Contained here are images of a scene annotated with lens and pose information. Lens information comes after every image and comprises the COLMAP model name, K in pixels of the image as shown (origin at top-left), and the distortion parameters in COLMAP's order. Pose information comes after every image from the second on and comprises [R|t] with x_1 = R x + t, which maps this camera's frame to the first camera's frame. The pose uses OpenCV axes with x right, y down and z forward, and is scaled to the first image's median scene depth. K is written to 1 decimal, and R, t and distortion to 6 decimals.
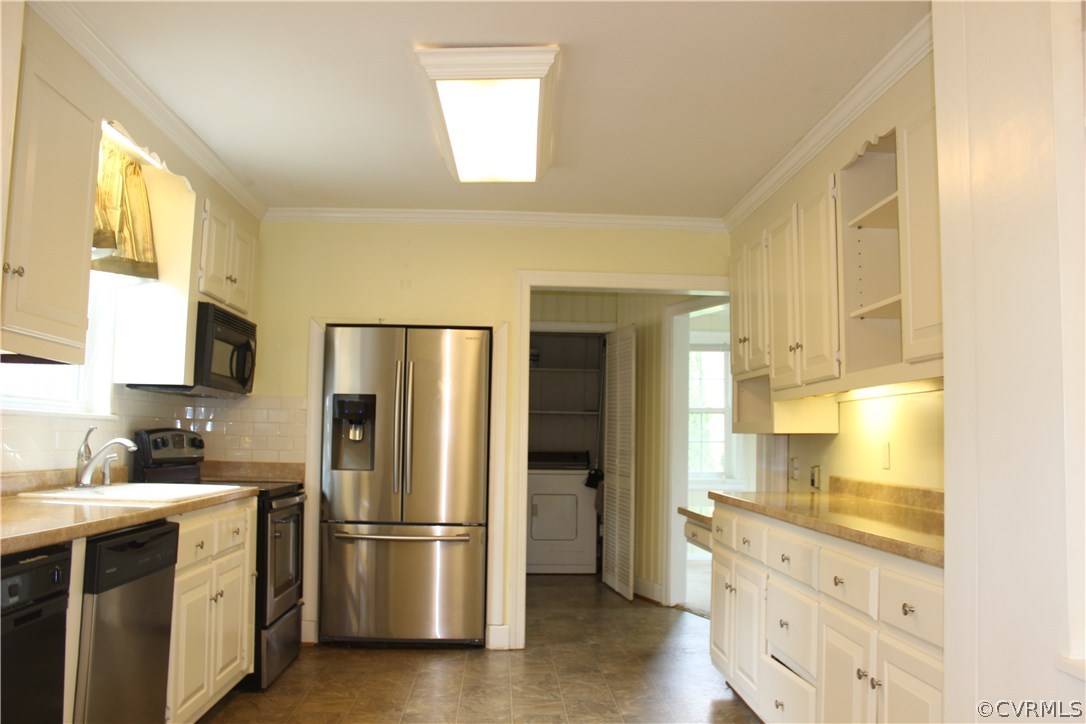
lens RADIAL K [[951.6, 0, 543.0], [0, 951.6, 362.0], [0, 0, 1]] dist [-0.089309, 0.002933]
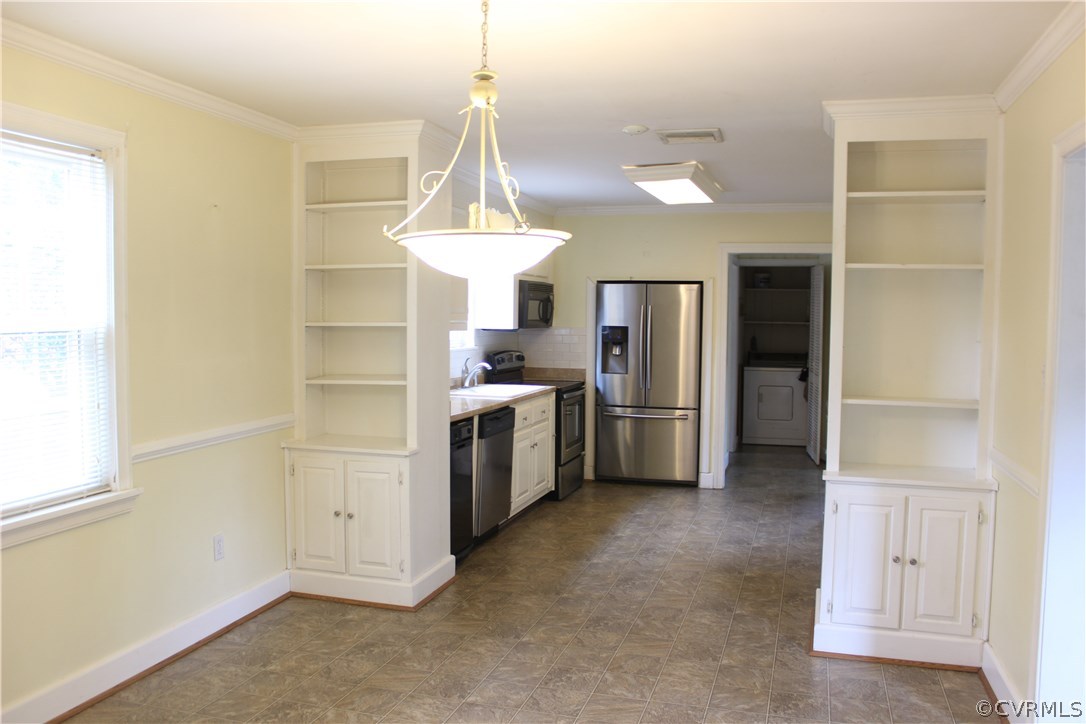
lens RADIAL K [[892.0, 0, 543.0], [0, 892.0, 362.0], [0, 0, 1]] dist [-0.252317, -0.000025]
pose [[0.949283, 0.008558, -0.314307, 0.165744], [0.030135, 0.992551, 0.118041, -0.092057], [0.312976, -0.121525, 0.941954, -0.475753]]
